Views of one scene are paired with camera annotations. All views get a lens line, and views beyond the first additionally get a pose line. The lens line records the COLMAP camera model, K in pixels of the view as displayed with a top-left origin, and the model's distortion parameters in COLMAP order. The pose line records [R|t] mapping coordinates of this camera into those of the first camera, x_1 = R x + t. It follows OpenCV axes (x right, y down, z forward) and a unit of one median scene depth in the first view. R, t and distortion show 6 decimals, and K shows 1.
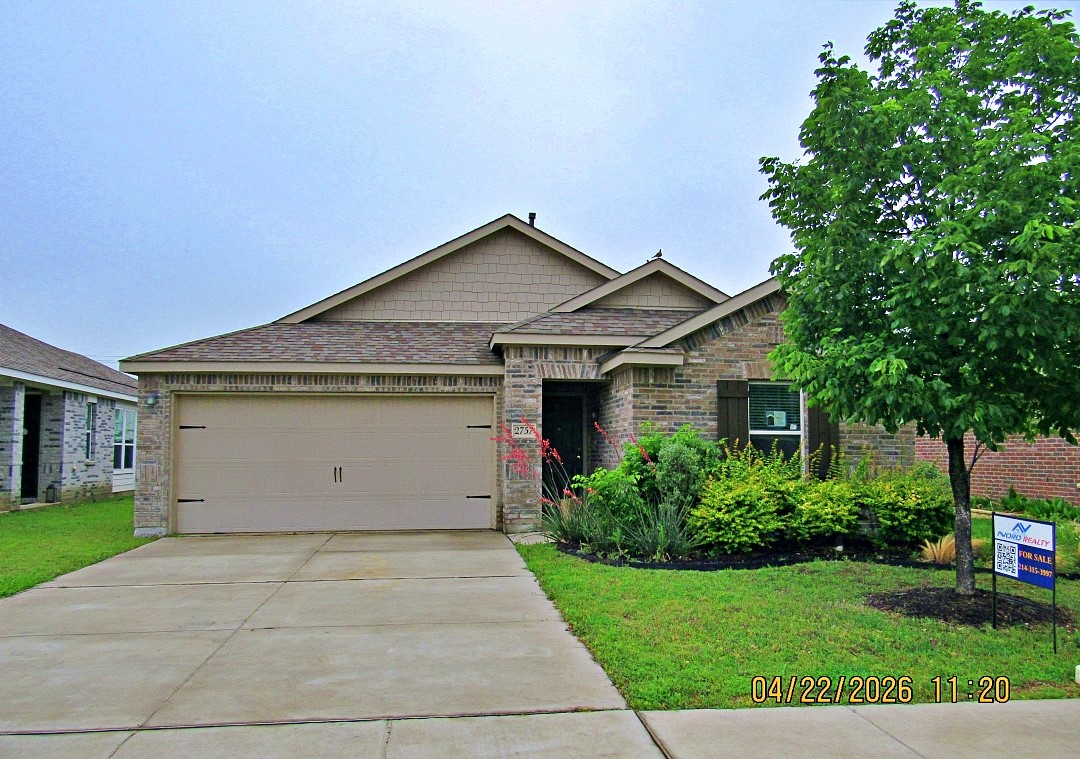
lens RADIAL K [[784.5, 0, 538.1], [0, 784.5, 374.7], [0, 0, 1]] dist [-0.008748, -0.005722]
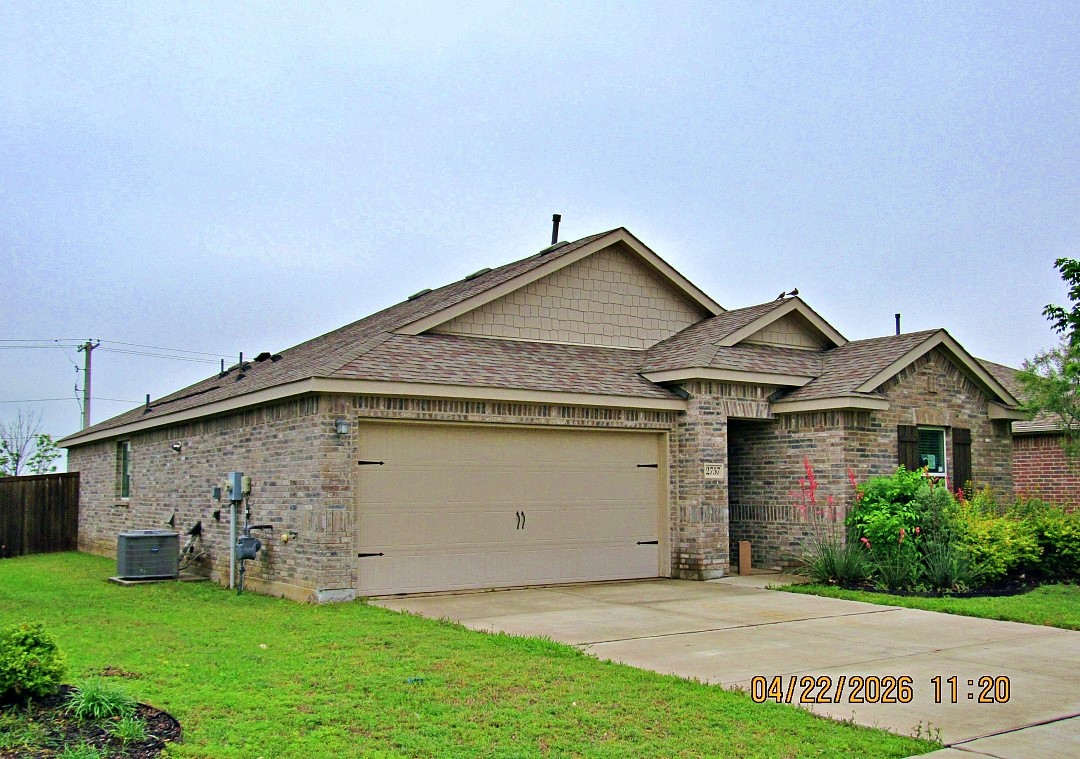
lens RADIAL K [[1036.0, 0, 540.5], [0, 1036.0, 375.0], [0, 0, 1]] dist [-0.077484, 0.000000]
pose [[0.895305, 0.050679, 0.442561, -0.755961], [-0.045738, 0.998715, -0.021837, -0.007350], [-0.443099, -0.000691, 0.896473, -0.022956]]
